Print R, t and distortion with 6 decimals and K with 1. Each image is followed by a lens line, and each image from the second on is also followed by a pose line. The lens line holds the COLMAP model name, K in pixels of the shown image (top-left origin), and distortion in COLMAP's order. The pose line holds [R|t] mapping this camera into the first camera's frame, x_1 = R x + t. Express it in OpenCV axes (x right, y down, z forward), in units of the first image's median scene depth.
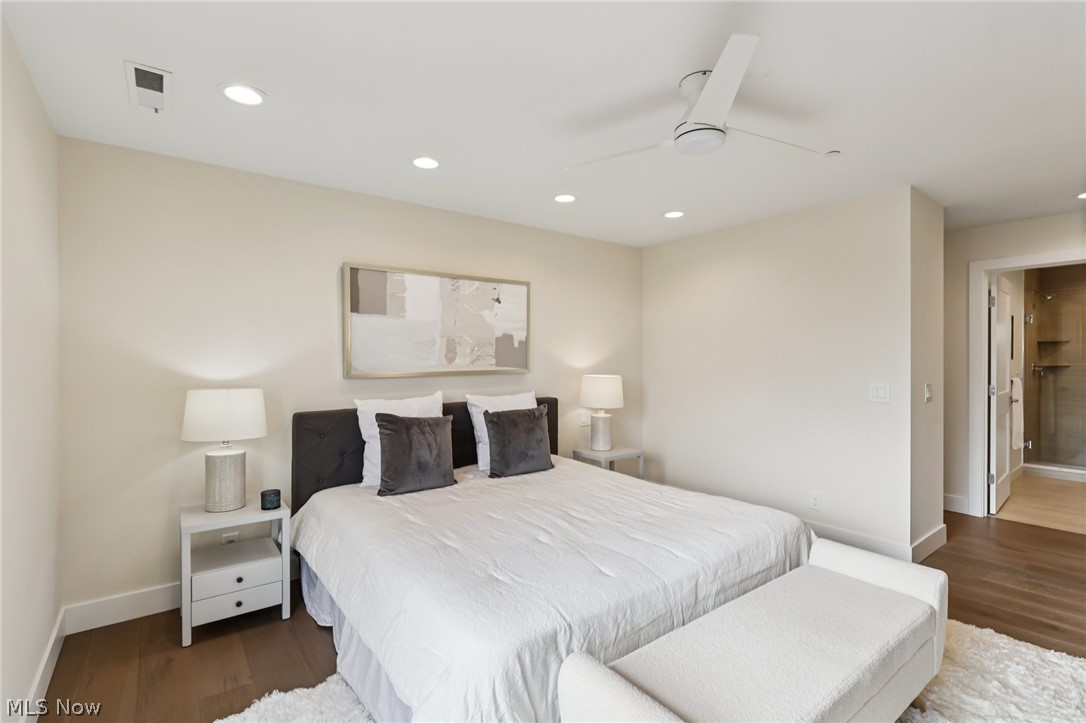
lens RADIAL K [[502.5, 0, 540.2], [0, 502.5, 354.4], [0, 0, 1]] dist [-0.001416, -0.001036]
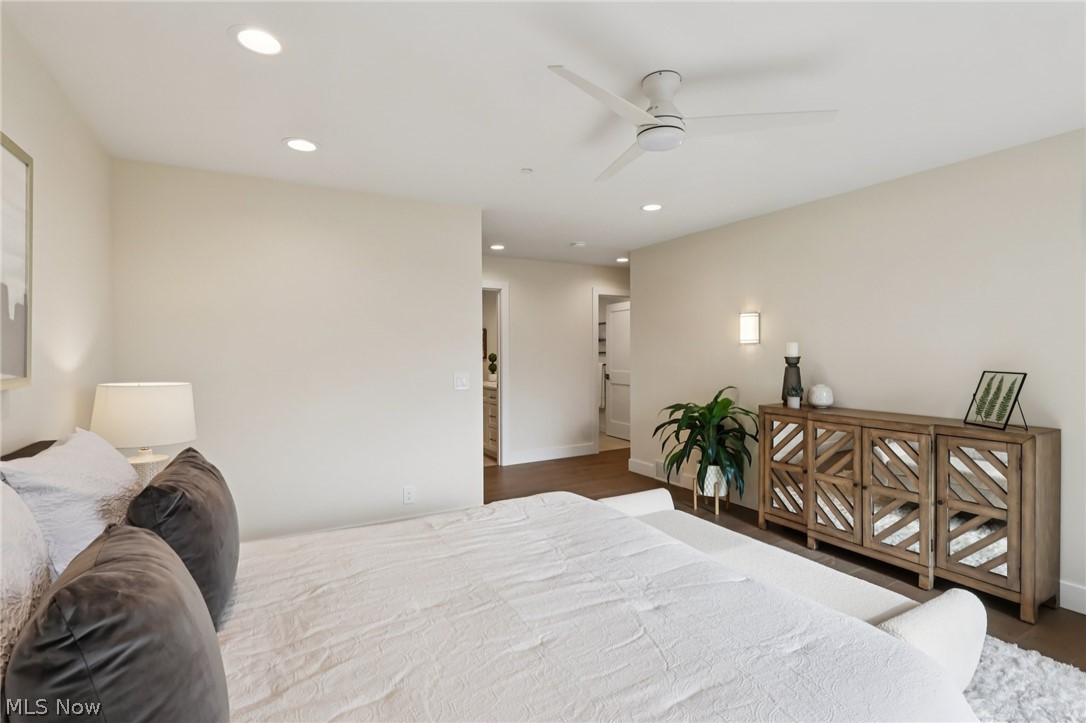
lens RADIAL K [[502.5, 0, 547.7], [0, 502.5, 353.7], [0, 0, 1]] dist [-0.001416, -0.001036]
pose [[0.130247, -0.000134, 0.991482, -0.456958], [0.000087, 1.000000, 0.000124, 0.013725], [-0.991482, 0.000070, 0.130247, 0.686346]]
